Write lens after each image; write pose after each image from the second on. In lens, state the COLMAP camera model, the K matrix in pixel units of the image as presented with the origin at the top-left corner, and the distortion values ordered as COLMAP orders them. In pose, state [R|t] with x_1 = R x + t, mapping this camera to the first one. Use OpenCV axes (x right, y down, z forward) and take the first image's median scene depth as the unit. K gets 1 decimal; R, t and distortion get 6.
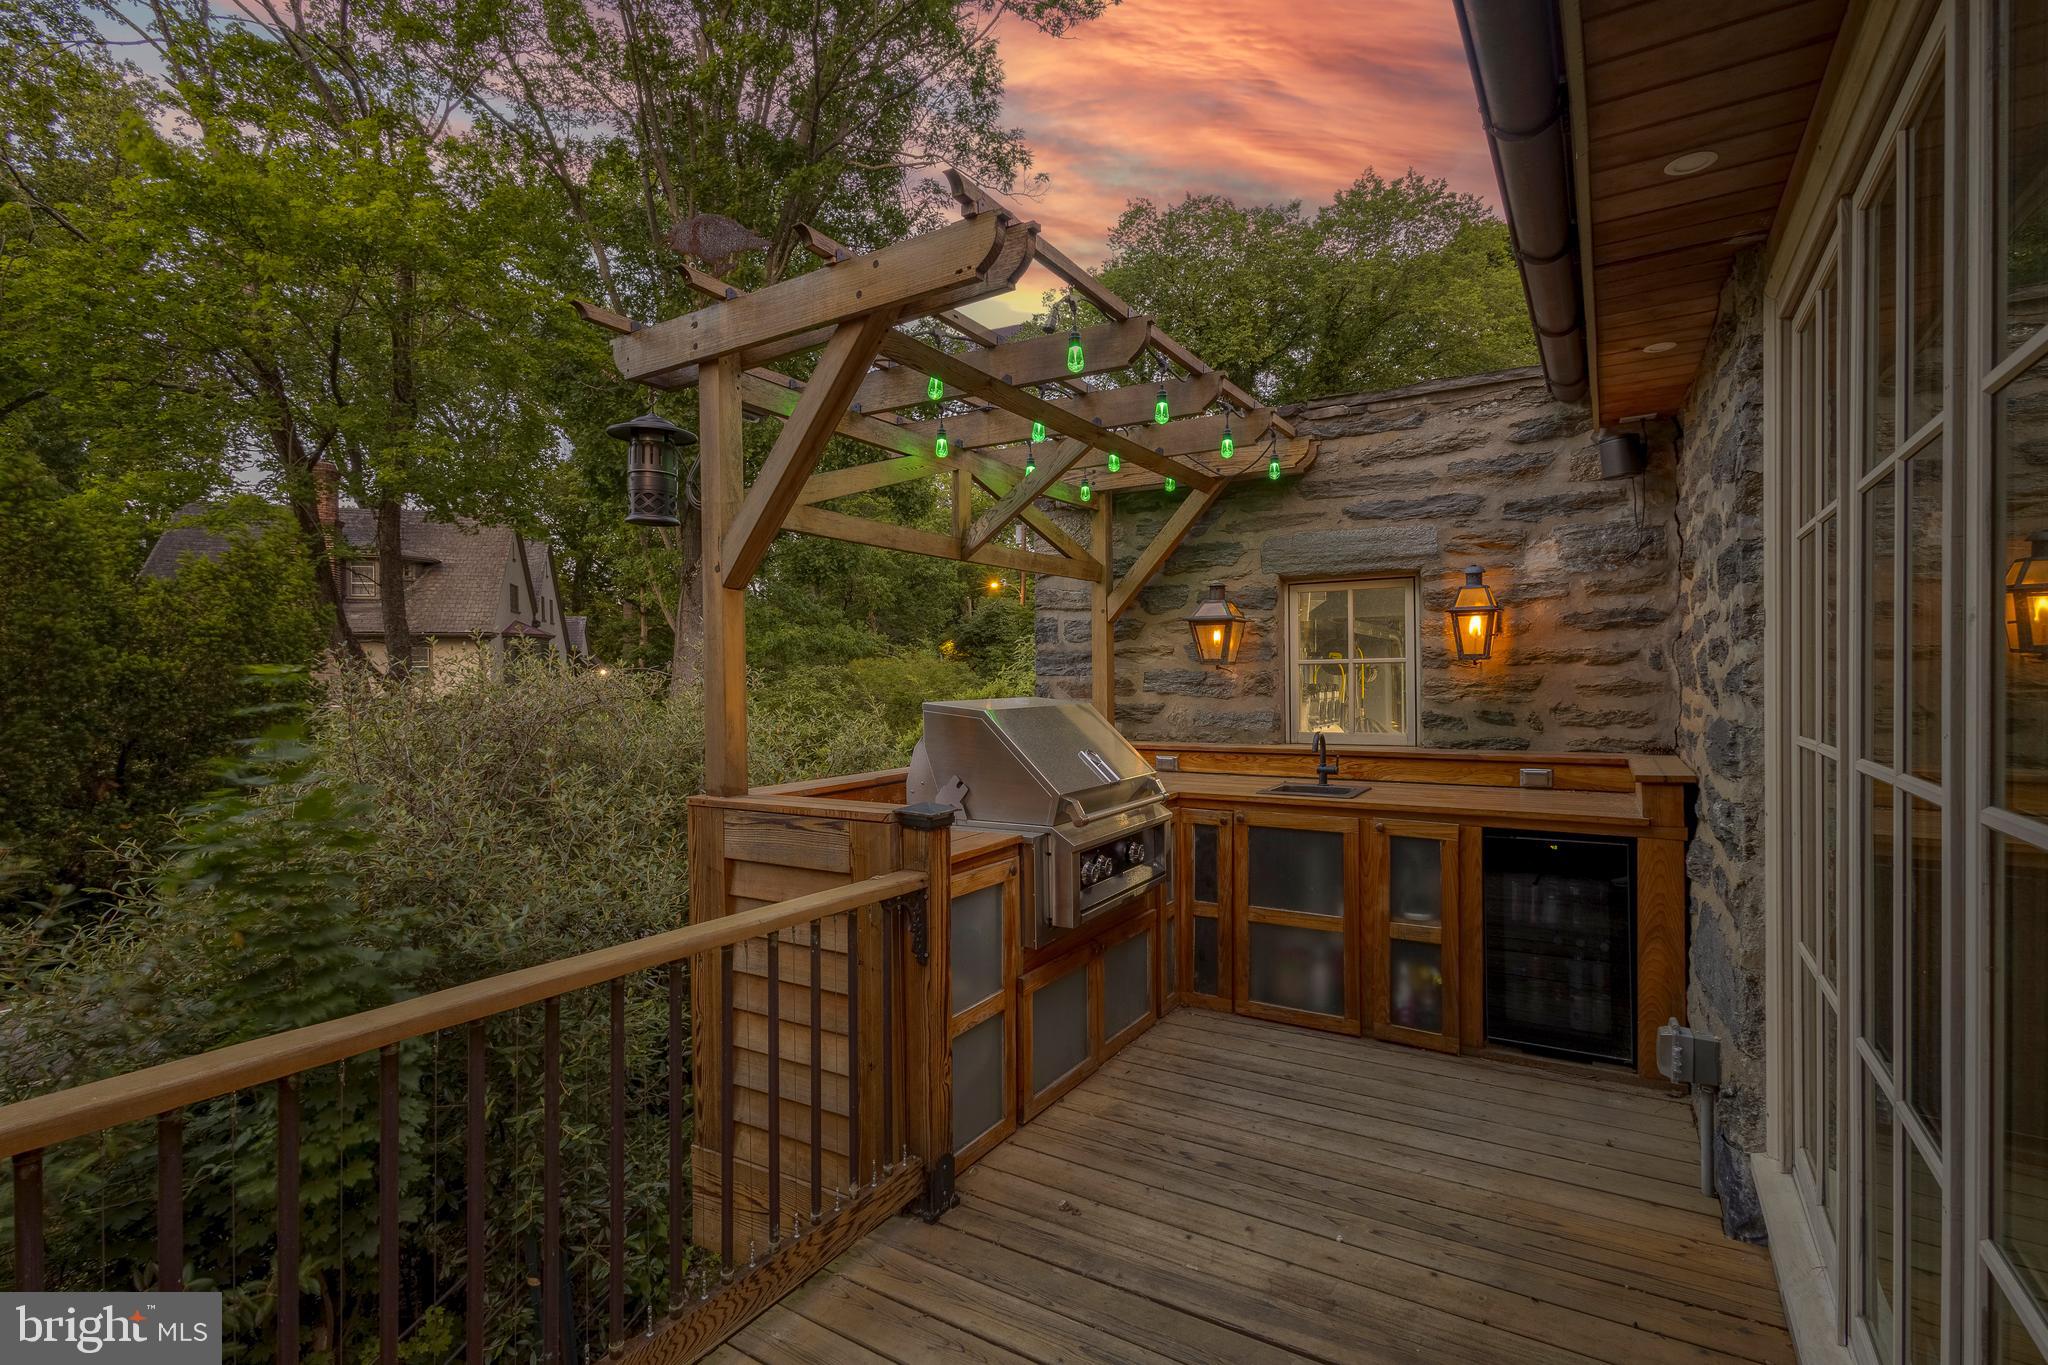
lens RADIAL K [[955.0, 0, 1022.9], [0, 955.0, 687.5], [0, 0, 1]] dist [0.000231, 0.000027]
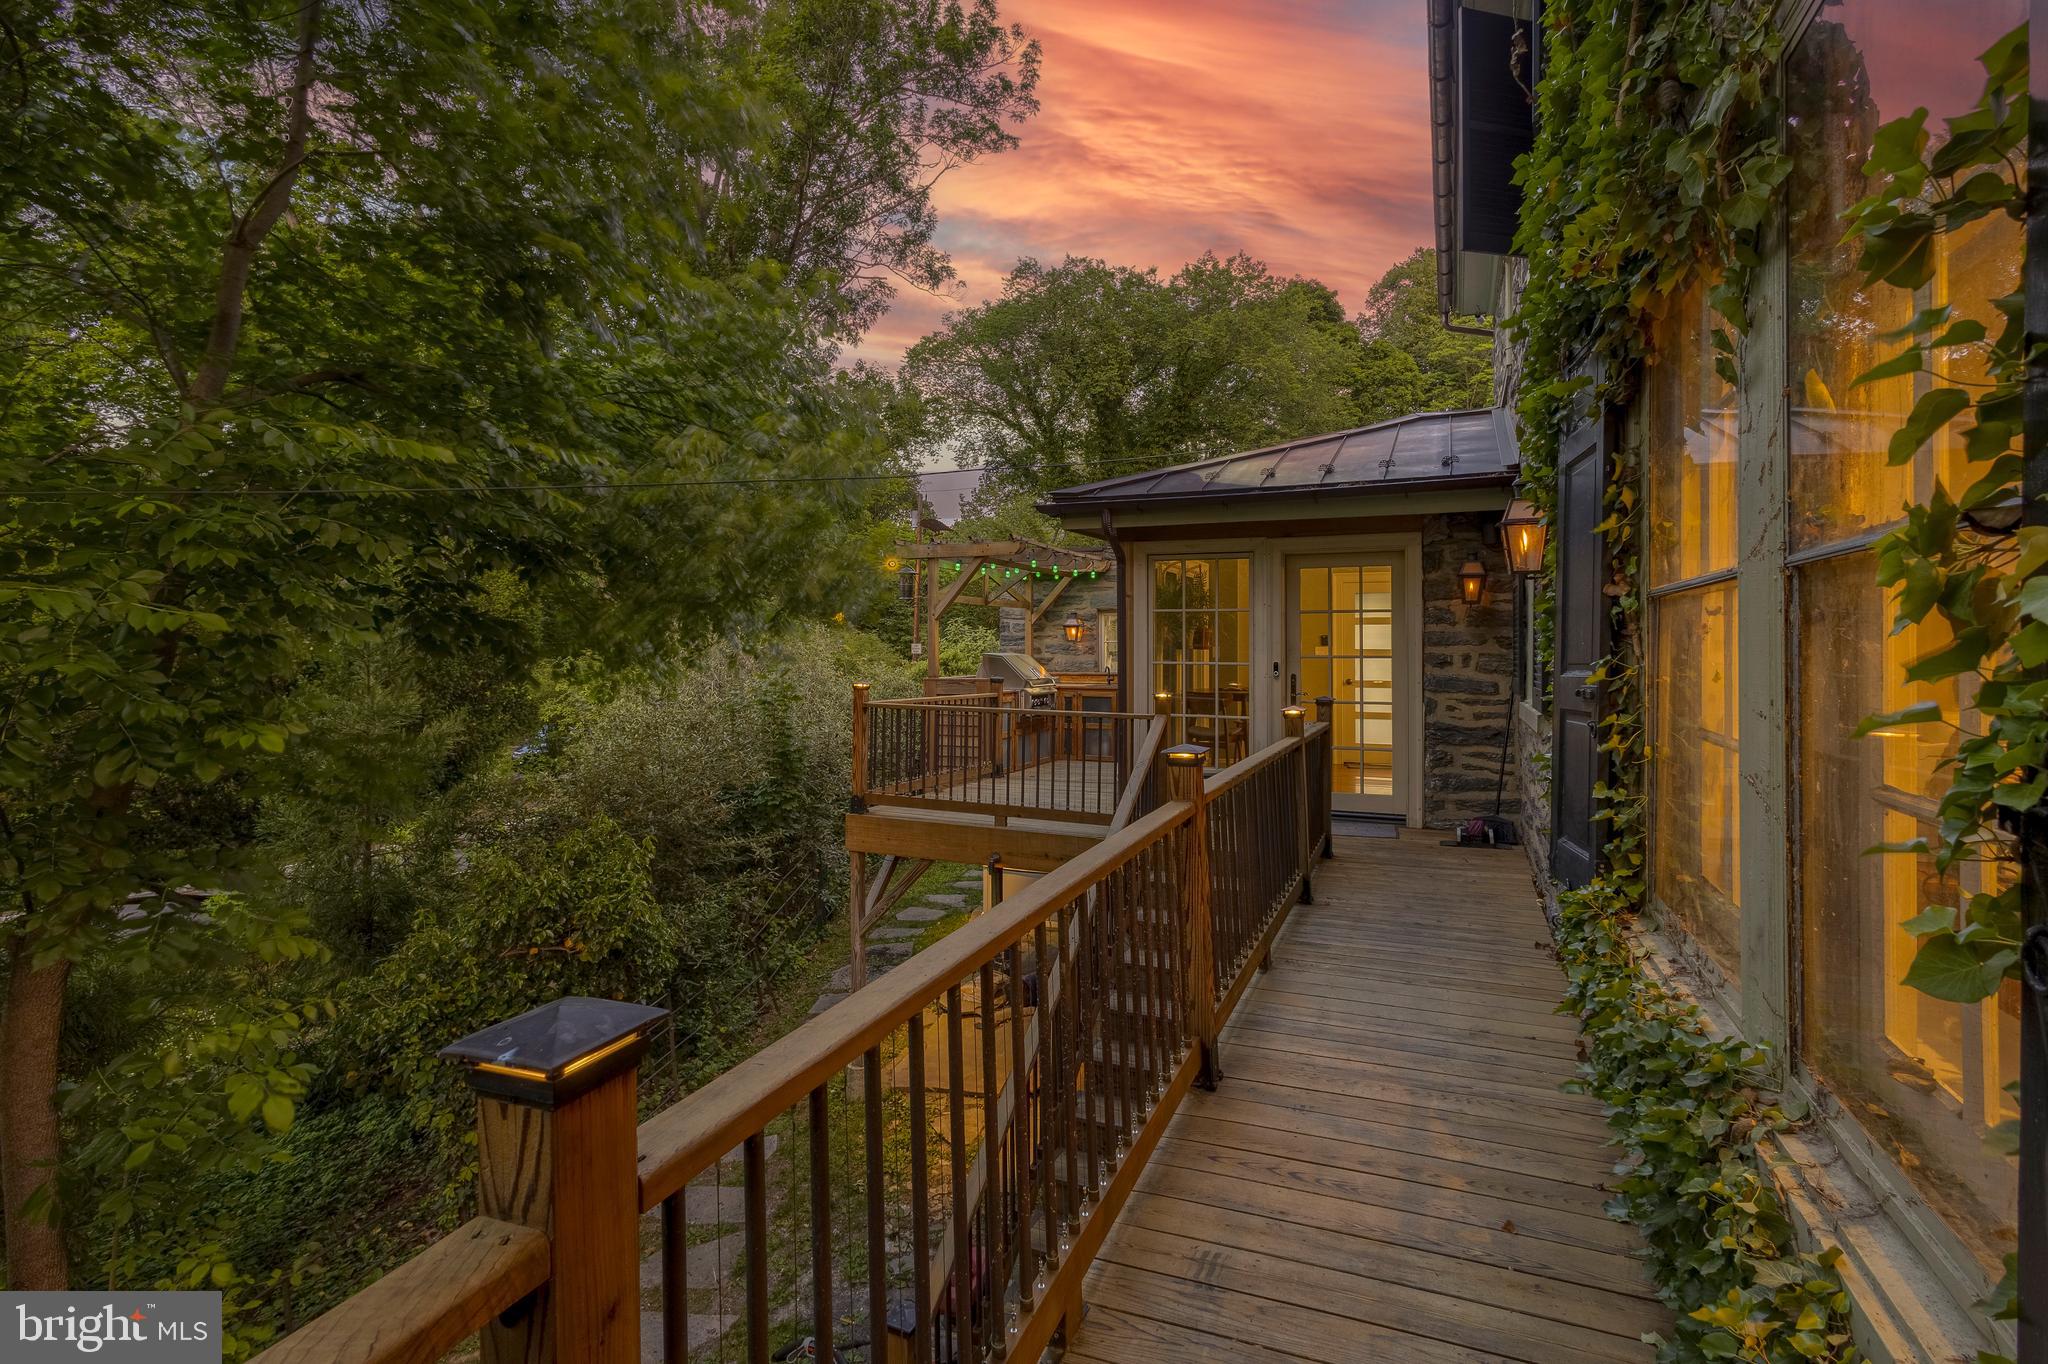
lens RADIAL K [[955.0, 0, 1030.8], [0, 955.0, 672.3], [0, 0, 1]] dist [0.000231, 0.000027]
pose [[0.991153, 0.002019, 0.132709, -0.242210], [-0.003160, 0.999960, 0.008394, 0.034417], [-0.132687, -0.008739, 0.991119, -1.464137]]
